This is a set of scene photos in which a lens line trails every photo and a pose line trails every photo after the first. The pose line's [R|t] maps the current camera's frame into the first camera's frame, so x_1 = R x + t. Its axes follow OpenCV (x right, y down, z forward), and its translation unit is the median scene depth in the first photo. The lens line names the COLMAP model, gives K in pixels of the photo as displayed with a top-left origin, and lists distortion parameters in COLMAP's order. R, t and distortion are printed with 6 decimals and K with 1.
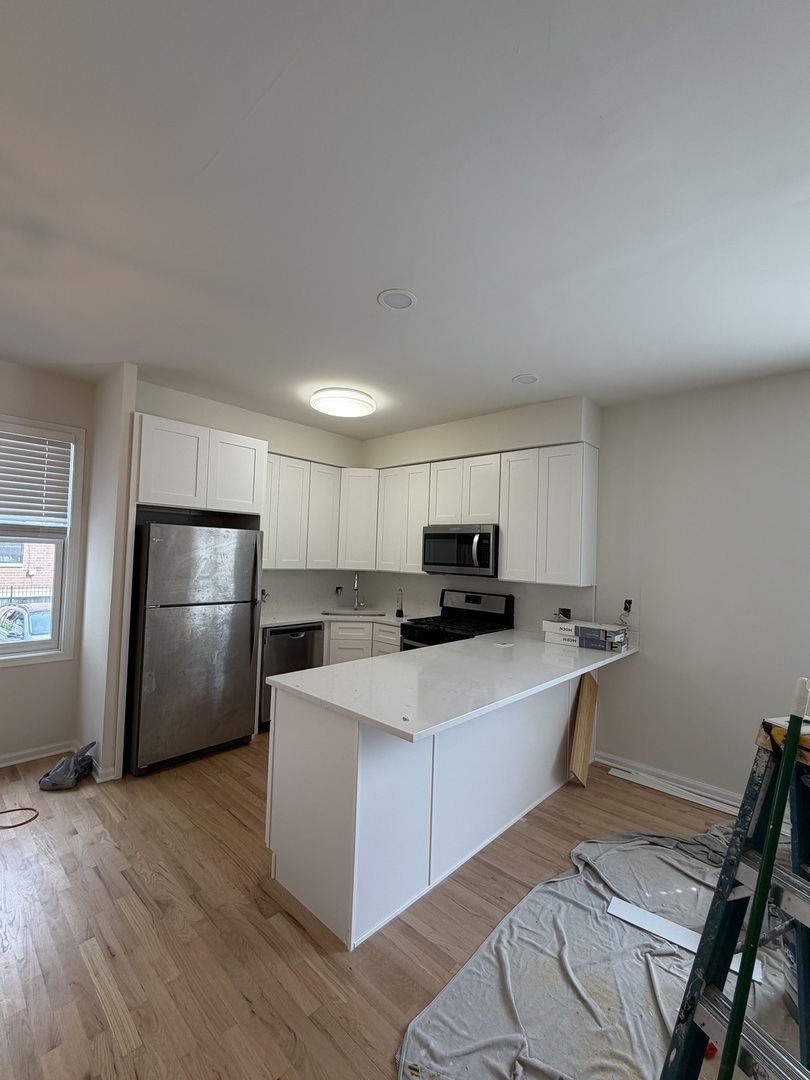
lens RADIAL K [[464.3, 0, 403.7], [0, 464.3, 539.6], [0, 0, 1]] dist [0.001151, -0.000194]
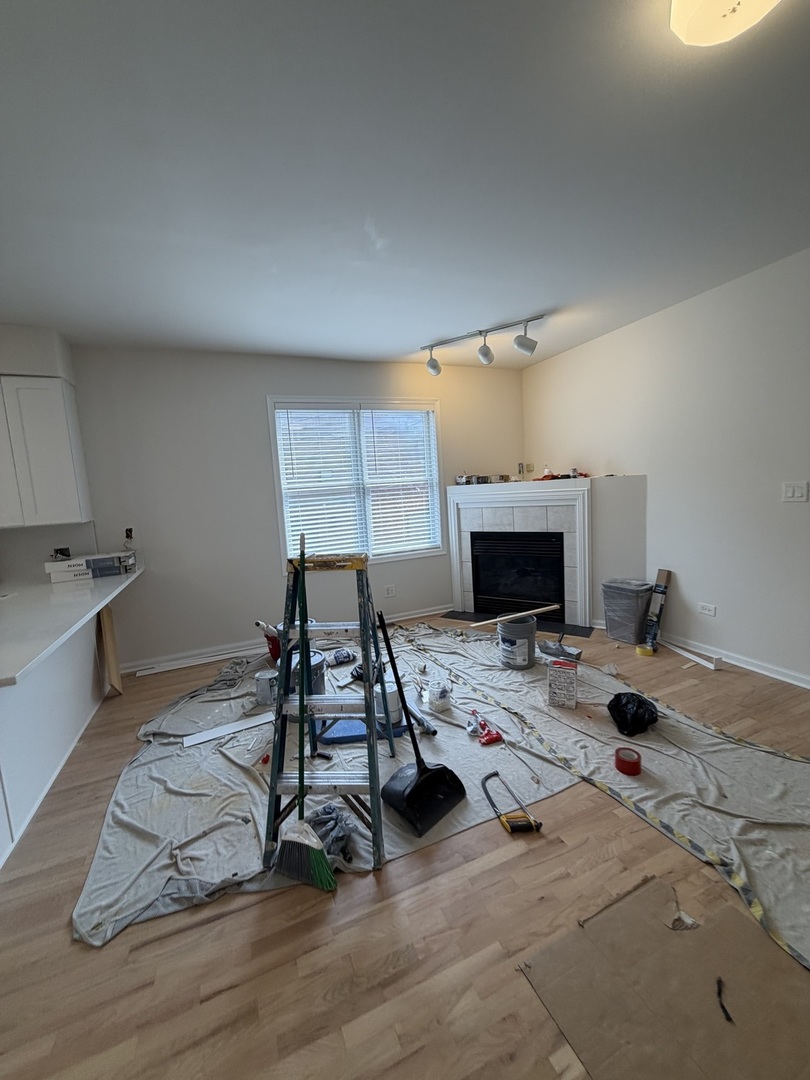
lens RADIAL K [[428.1, 0, 404.7], [0, 428.1, 536.6], [0, 0, 1]] dist [0.003042, 0.000532]
pose [[0.409079, -0.167245, 0.897041, -0.208300], [0.045743, 0.985583, 0.162893, 0.009302], [-0.911352, -0.025603, 0.410832, -0.059998]]
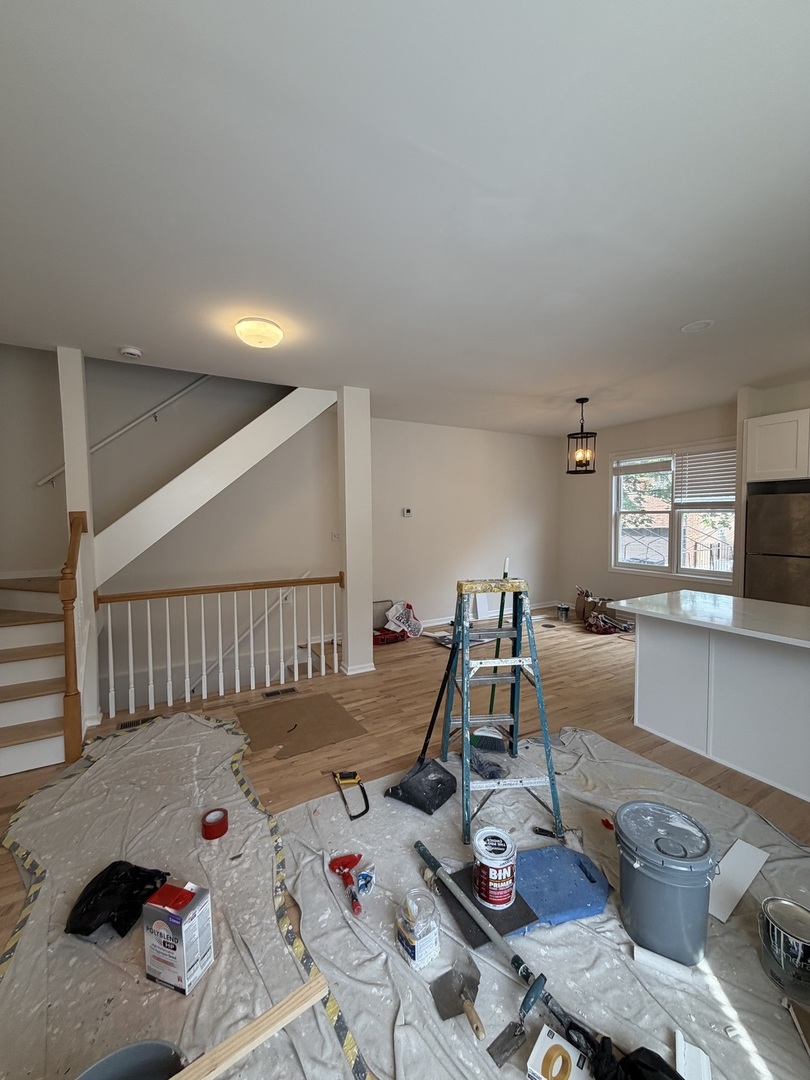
lens RADIAL K [[428.1, 0, 406.7], [0, 428.1, 540.7], [0, 0, 1]] dist [0.003042, 0.000532]
pose [[-0.295926, 0.023102, -0.954931, 1.015869], [0.031402, 0.999402, 0.014447, 0.051528], [0.954695, -0.025712, -0.296475, 0.374140]]
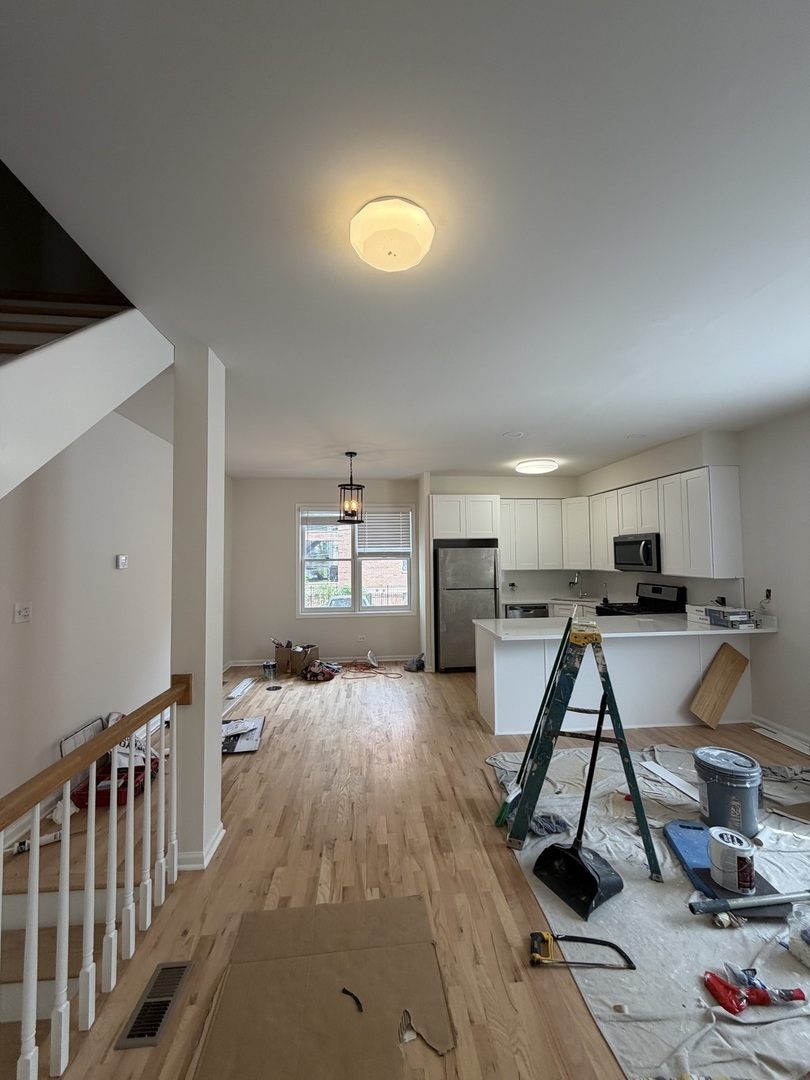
lens RADIAL K [[428.1, 0, 407.4], [0, 428.1, 535.6], [0, 0, 1]] dist [0.003042, 0.000532]
pose [[0.749006, -0.073272, -0.658499, 0.579529], [0.057477, 0.997305, -0.045594, -0.012823], [0.660065, -0.003699, 0.751199, -0.490535]]
